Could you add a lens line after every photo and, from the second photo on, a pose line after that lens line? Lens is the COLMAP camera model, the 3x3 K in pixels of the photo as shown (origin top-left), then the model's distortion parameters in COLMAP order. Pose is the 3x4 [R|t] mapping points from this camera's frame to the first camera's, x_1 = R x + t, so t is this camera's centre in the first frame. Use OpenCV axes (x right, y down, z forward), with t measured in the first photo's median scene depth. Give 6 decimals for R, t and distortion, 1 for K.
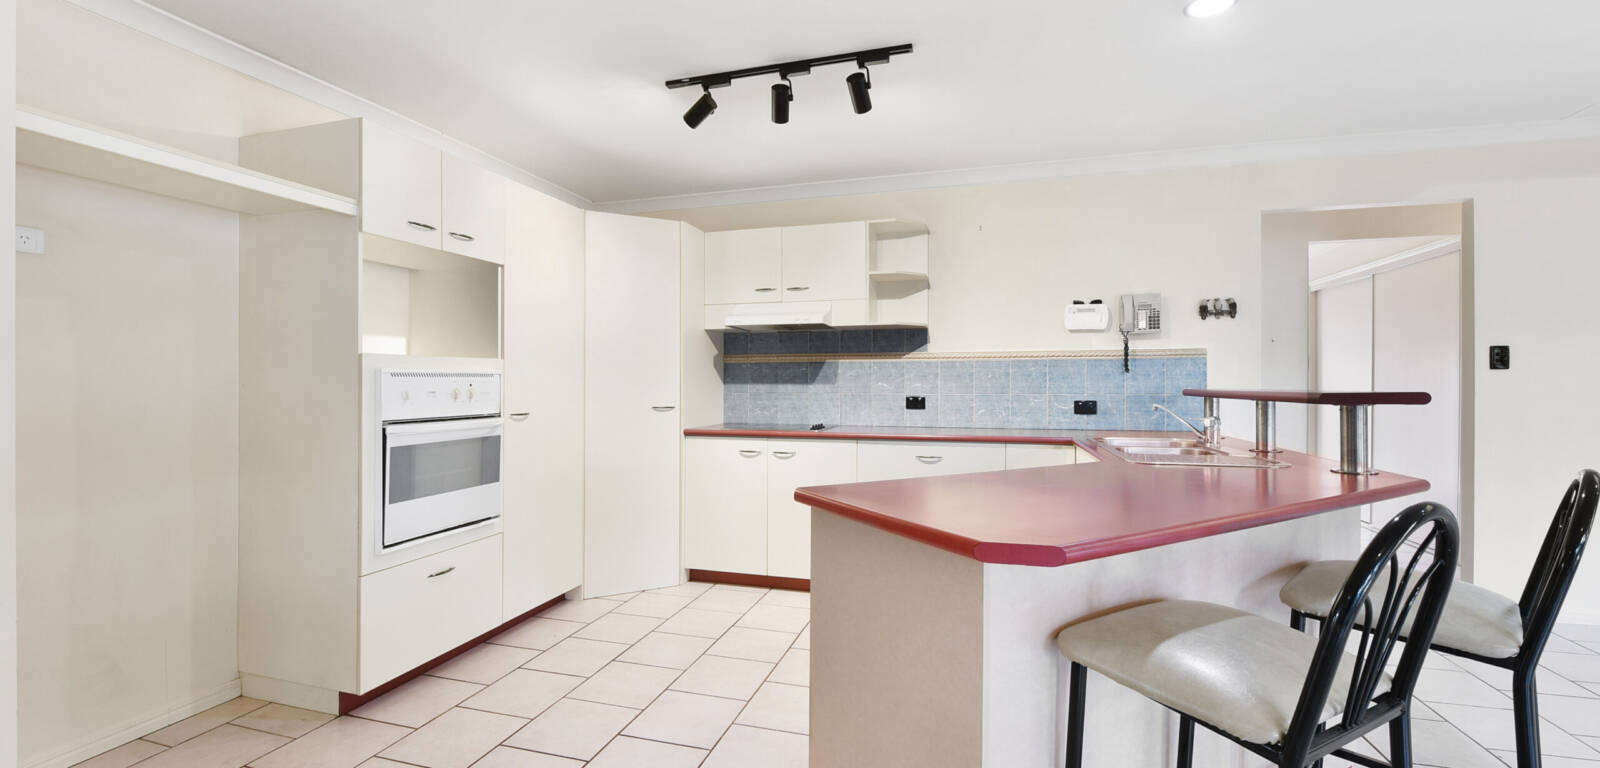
lens RADIAL K [[653.4, 0, 799.7], [0, 653.4, 382.1], [0, 0, 1]] dist [-0.016823, -0.000892]
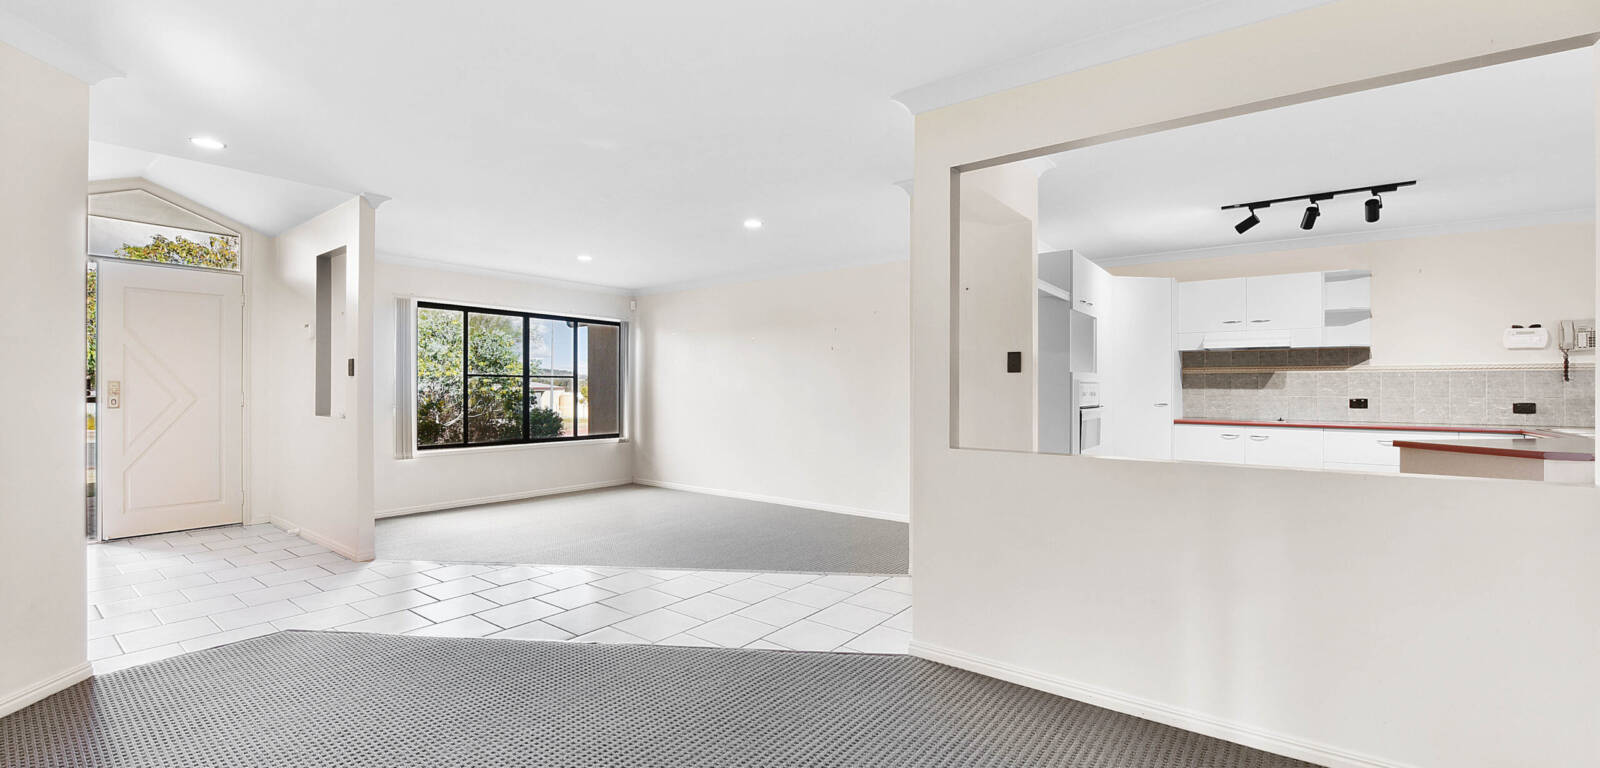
lens RADIAL K [[653.4, 0, 802.0], [0, 653.4, 383.3], [0, 0, 1]] dist [-0.016823, -0.000892]
pose [[0.939802, 0.002150, -0.341712, -0.448427], [-0.004120, 0.999979, -0.005040, 0.001830], [0.341693, 0.006145, 0.939791, -0.640974]]
